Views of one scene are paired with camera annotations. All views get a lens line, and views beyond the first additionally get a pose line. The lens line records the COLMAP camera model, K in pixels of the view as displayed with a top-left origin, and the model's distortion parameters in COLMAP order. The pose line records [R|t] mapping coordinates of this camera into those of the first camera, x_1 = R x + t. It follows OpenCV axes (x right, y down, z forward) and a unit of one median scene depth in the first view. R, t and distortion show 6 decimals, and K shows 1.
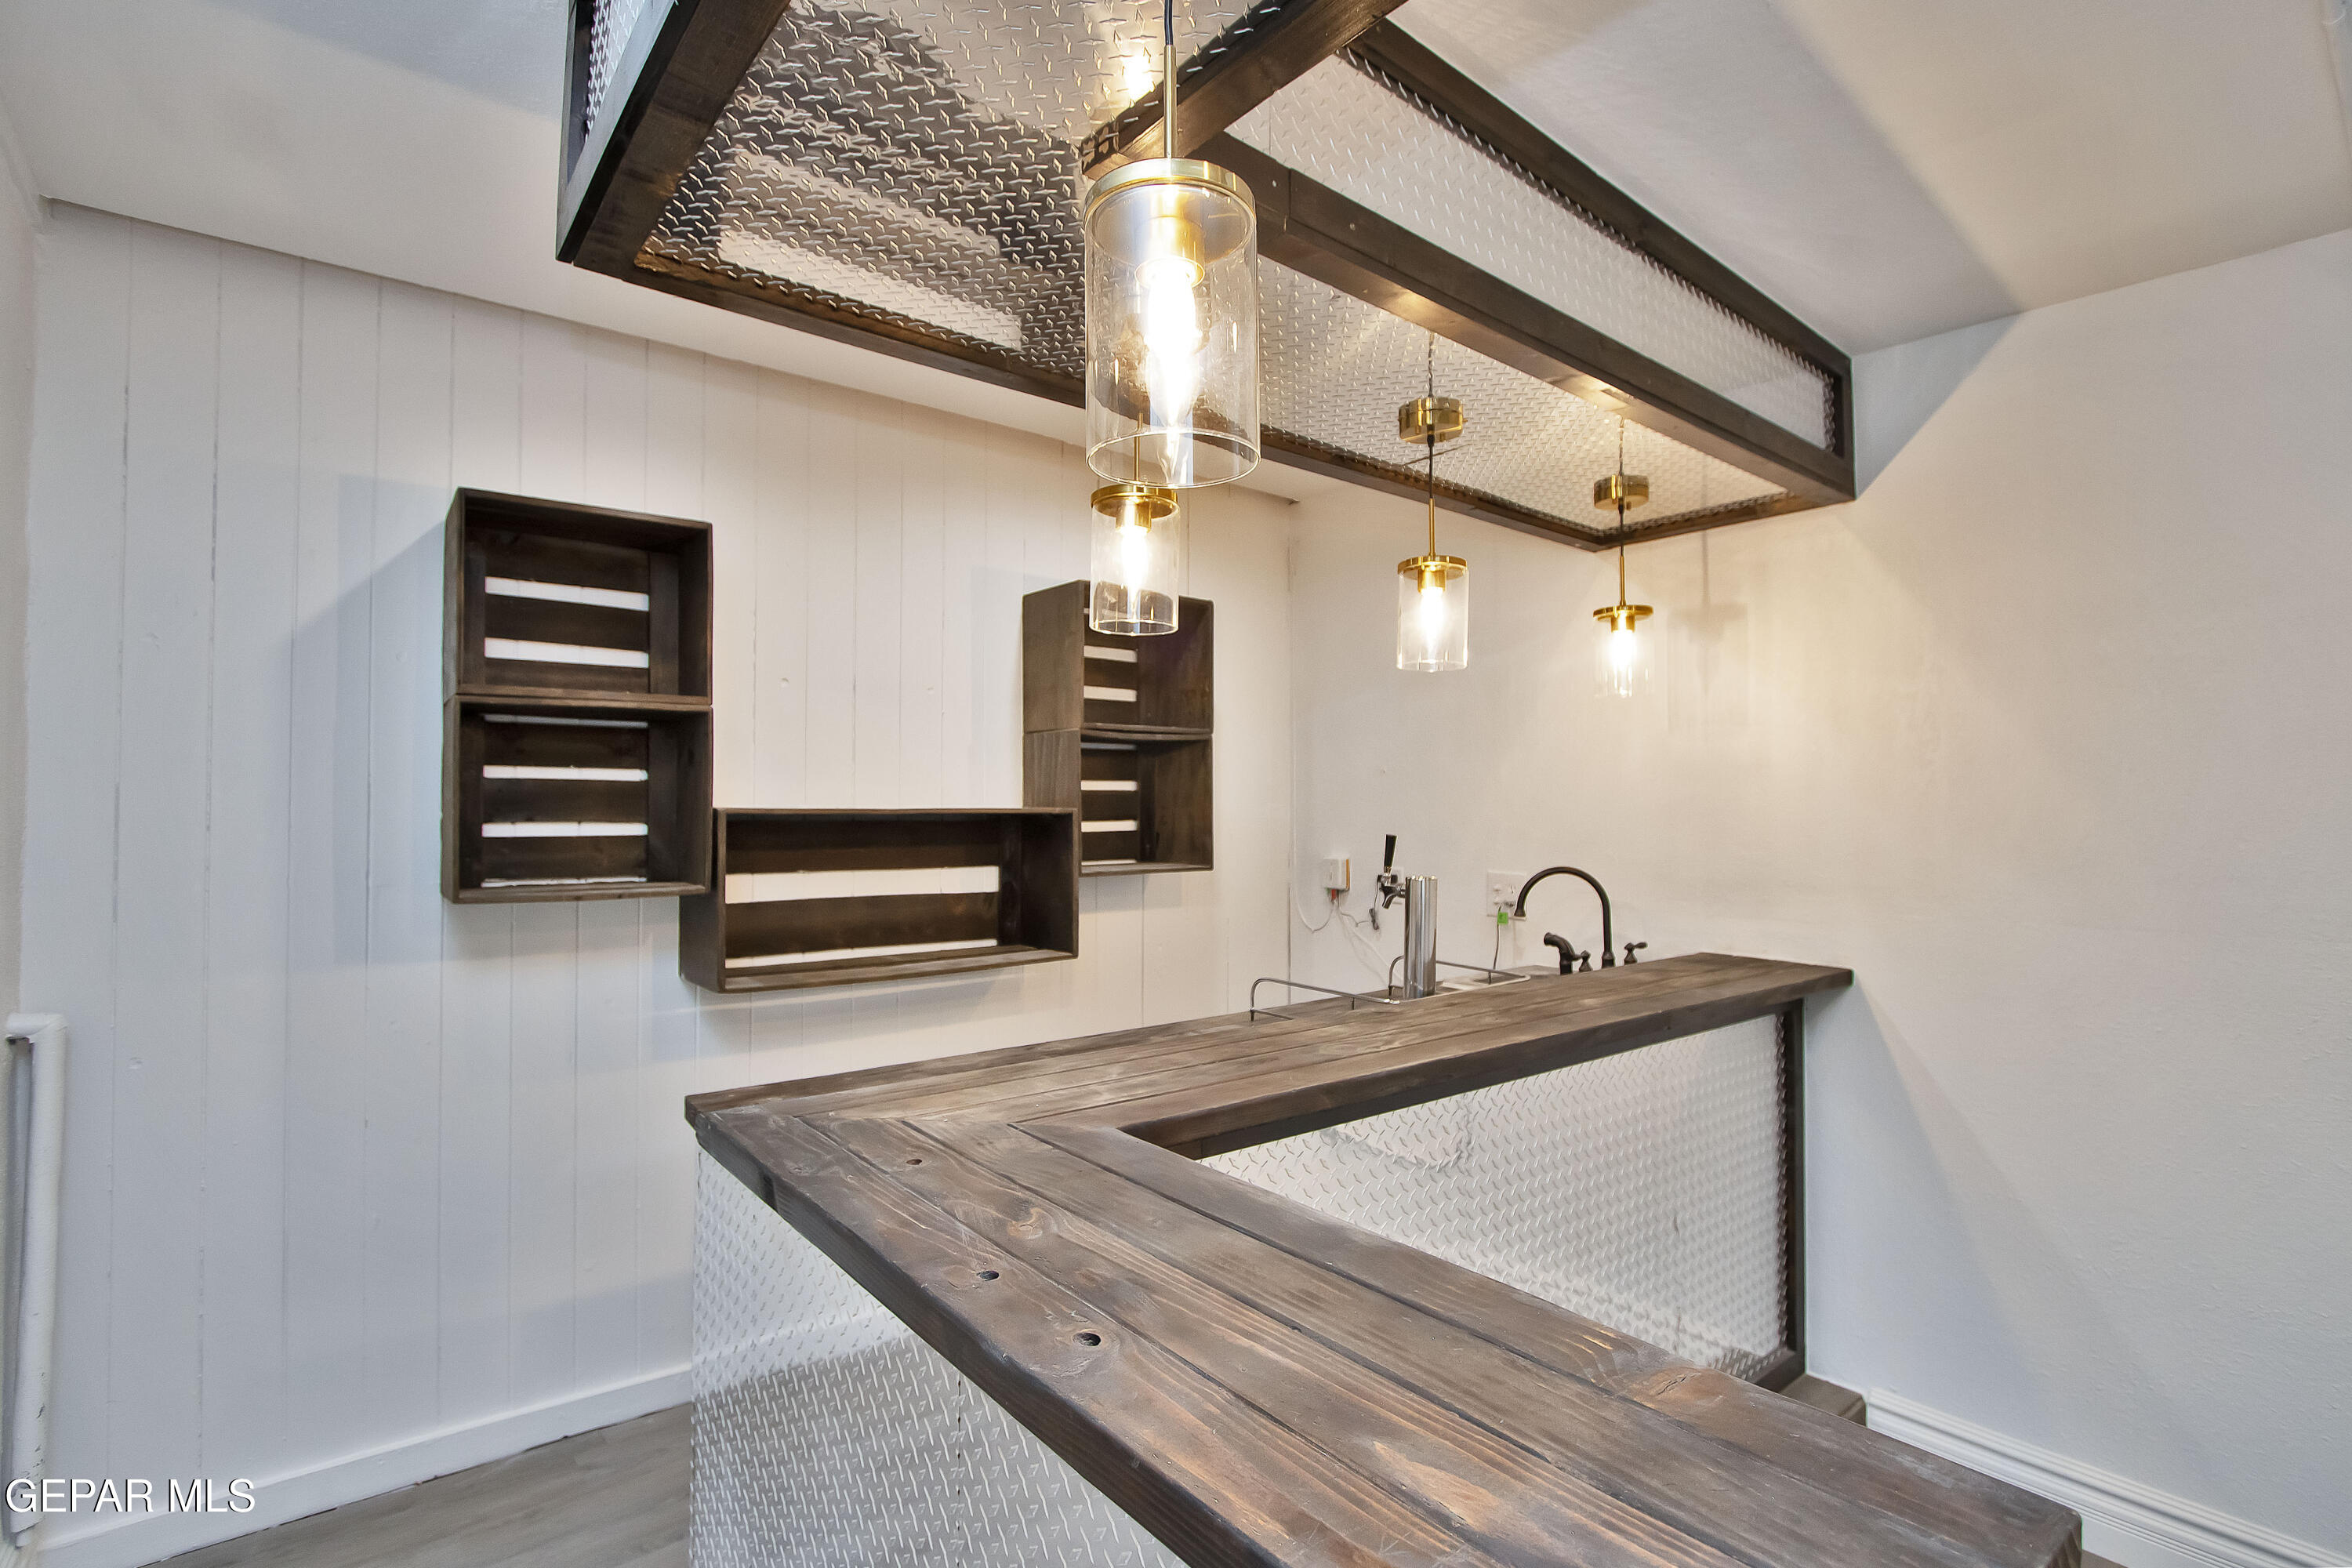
lens RADIAL K [[1092.6, 0, 1159.0], [0, 1092.6, 797.2], [0, 0, 1]] dist [0.001019, -0.000739]
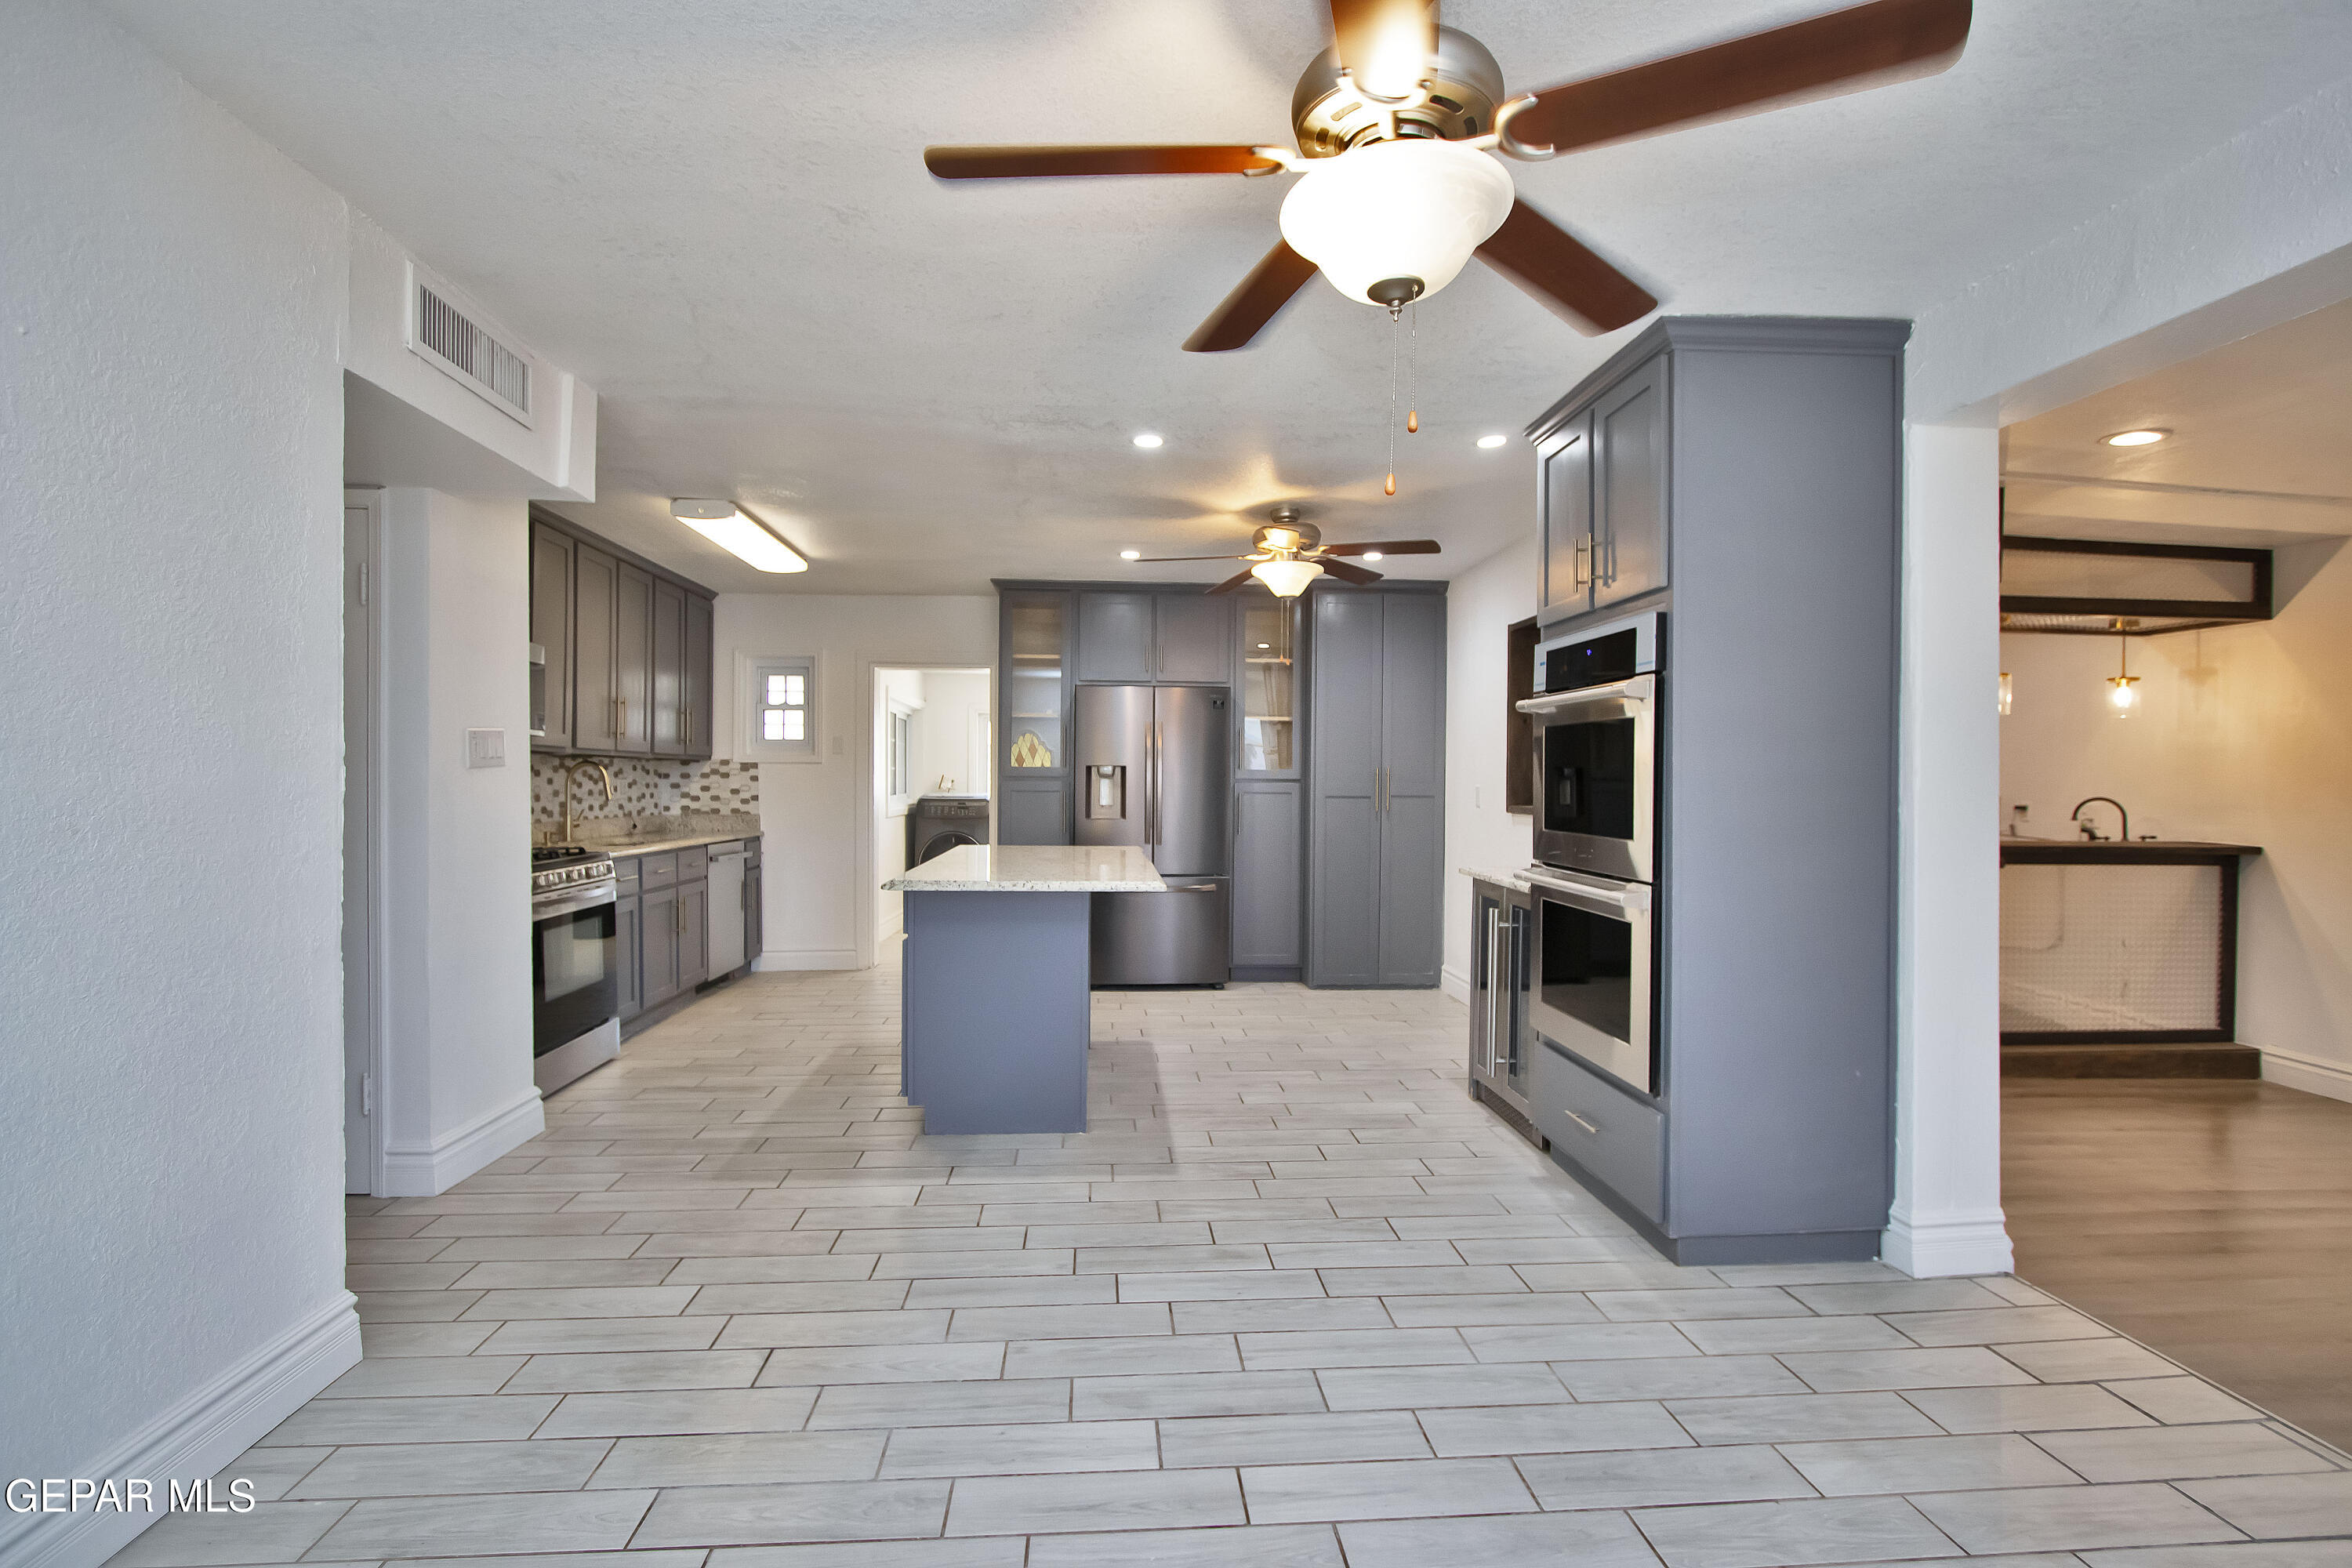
lens RADIAL K [[1084.8, 0, 1173.4], [0, 1084.8, 788.9], [0, 0, 1]] dist [-0.015045, 0.001911]
pose [[0.828232, 0.014724, -0.560192, 0.055596], [-0.000565, 0.999676, 0.025440, -0.003373], [0.560385, -0.020754, 0.827972, -1.780982]]
